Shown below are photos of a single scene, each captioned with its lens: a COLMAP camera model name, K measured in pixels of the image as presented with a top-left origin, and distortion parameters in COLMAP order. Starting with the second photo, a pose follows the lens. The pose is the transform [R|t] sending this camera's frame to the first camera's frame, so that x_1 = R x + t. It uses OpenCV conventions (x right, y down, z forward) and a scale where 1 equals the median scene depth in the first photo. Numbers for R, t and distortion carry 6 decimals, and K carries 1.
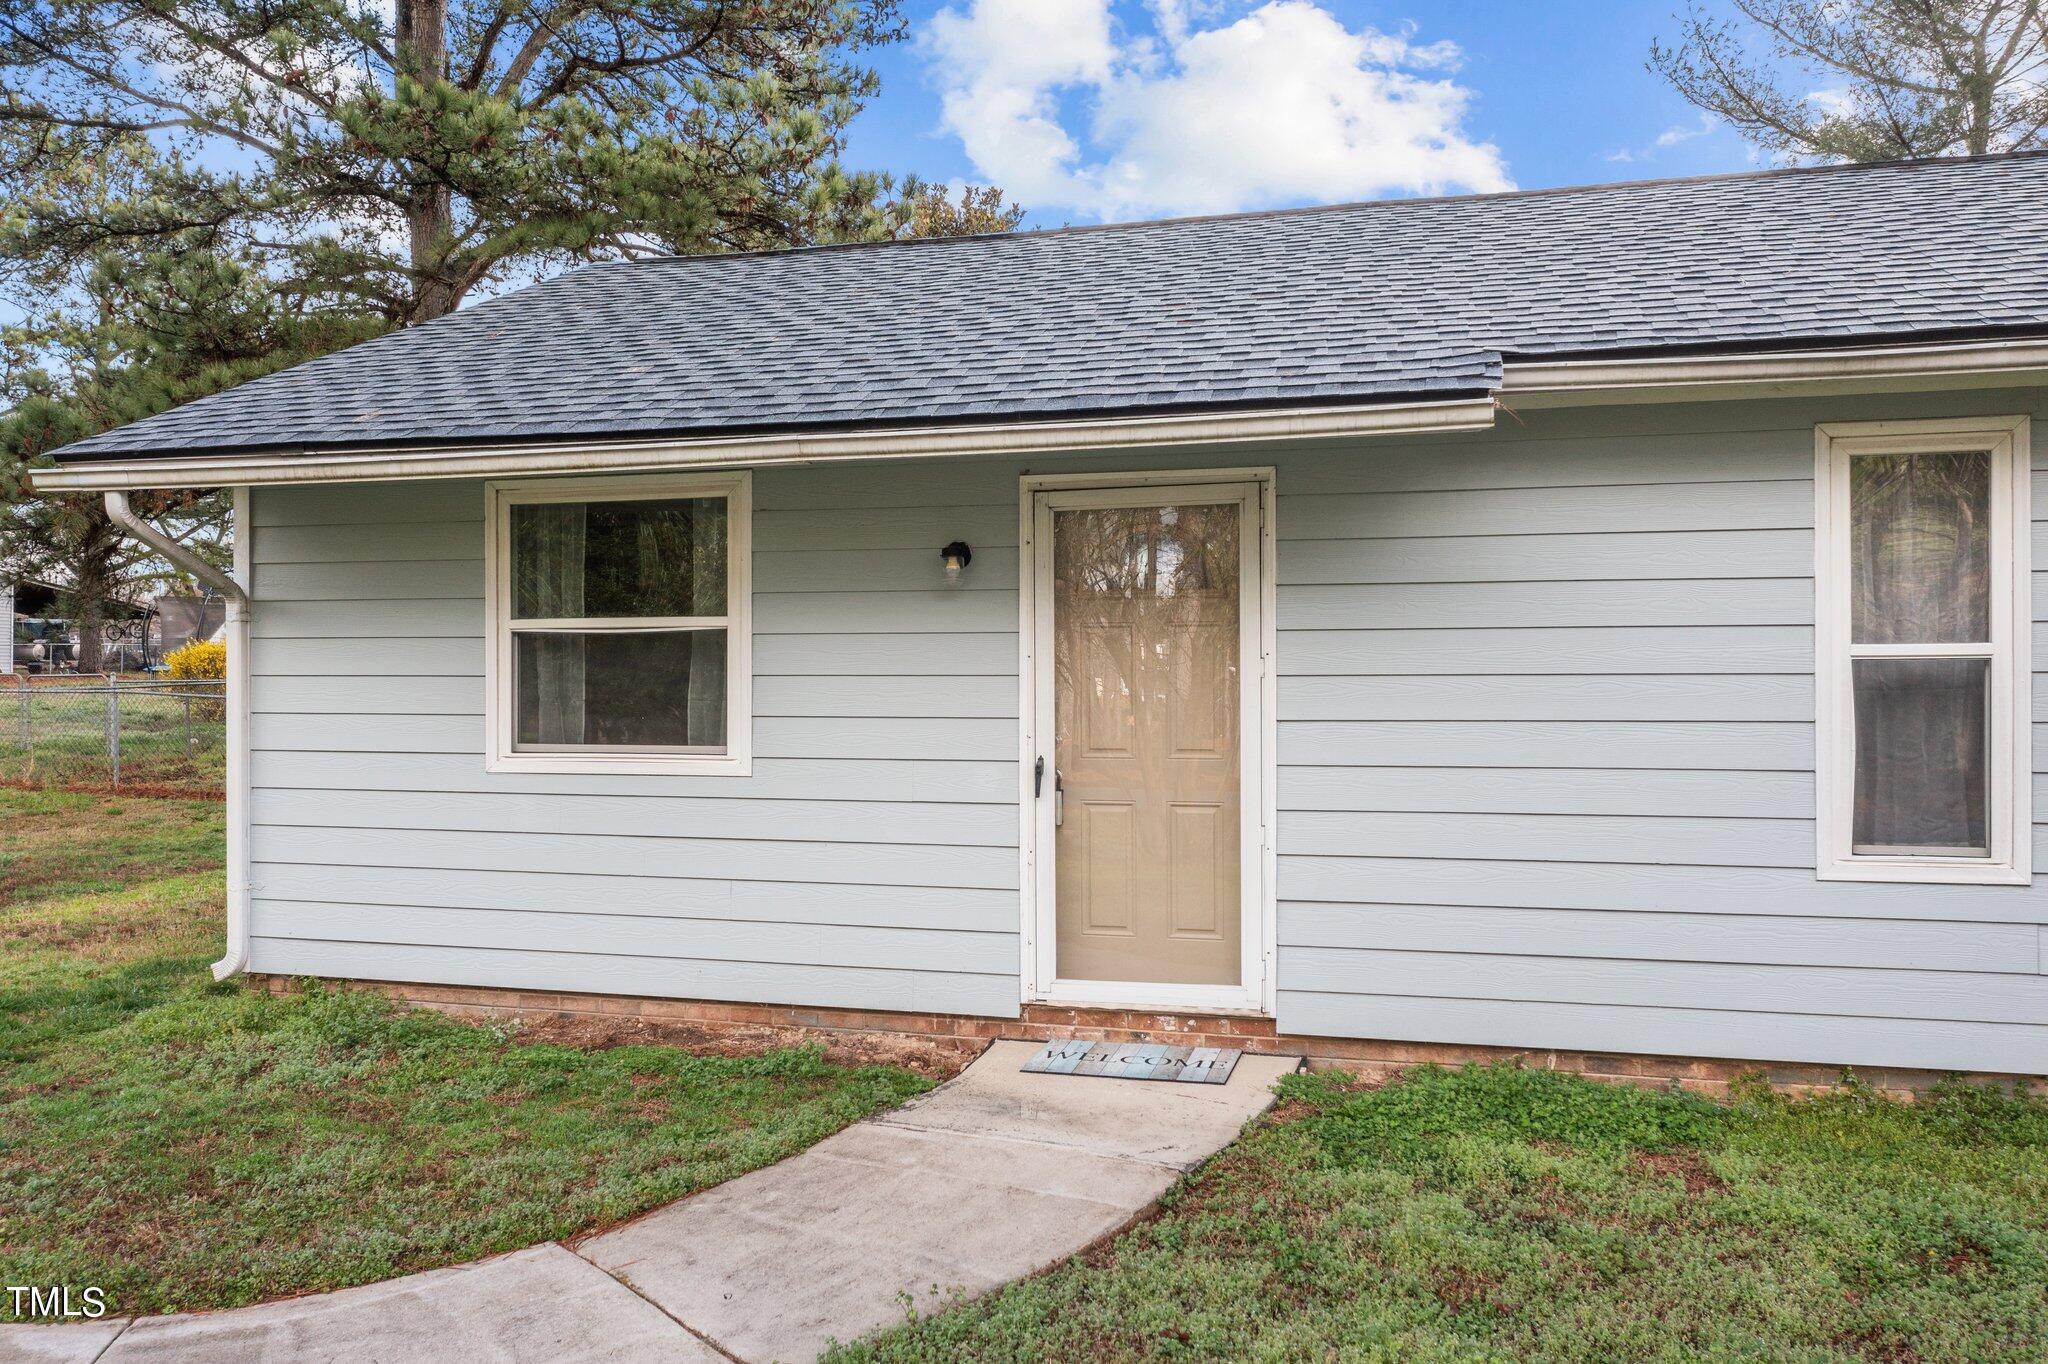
lens RADIAL K [[1594.5, 0, 1026.0], [0, 1594.5, 675.2], [0, 0, 1]] dist [-0.009490, 0.001608]
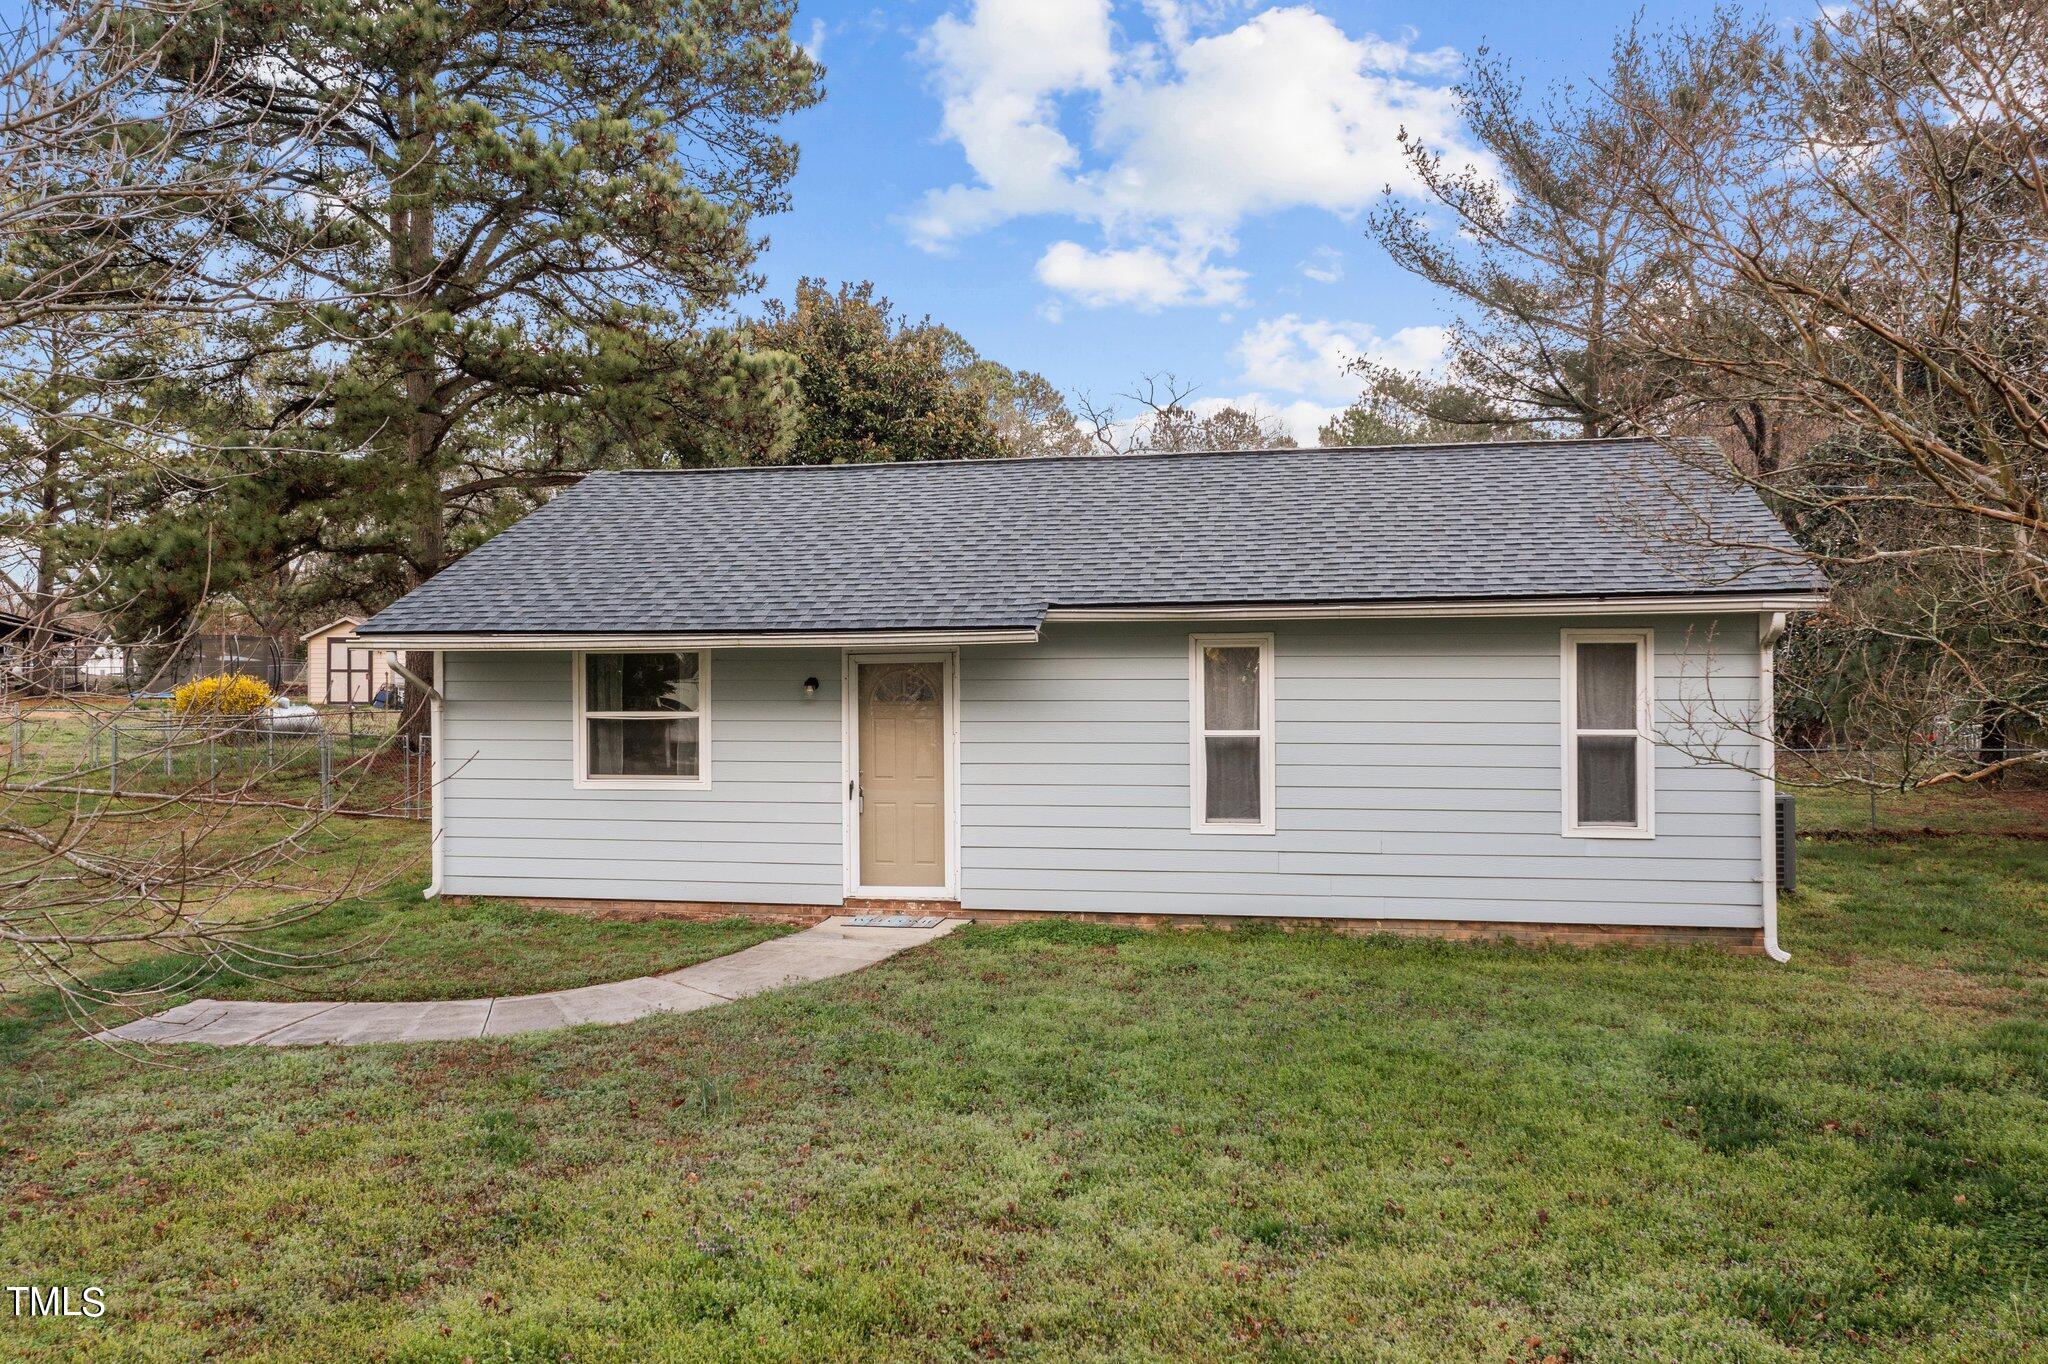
lens RADIAL K [[1594.5, 0, 1027.9], [0, 1594.5, 692.5], [0, 0, 1]] dist [-0.009490, 0.001608]
pose [[0.997500, -0.002487, 0.070618, 0.092205], [0.001925, 0.999966, 0.008023, -0.081668], [-0.070635, -0.007867, 0.997471, -1.114161]]
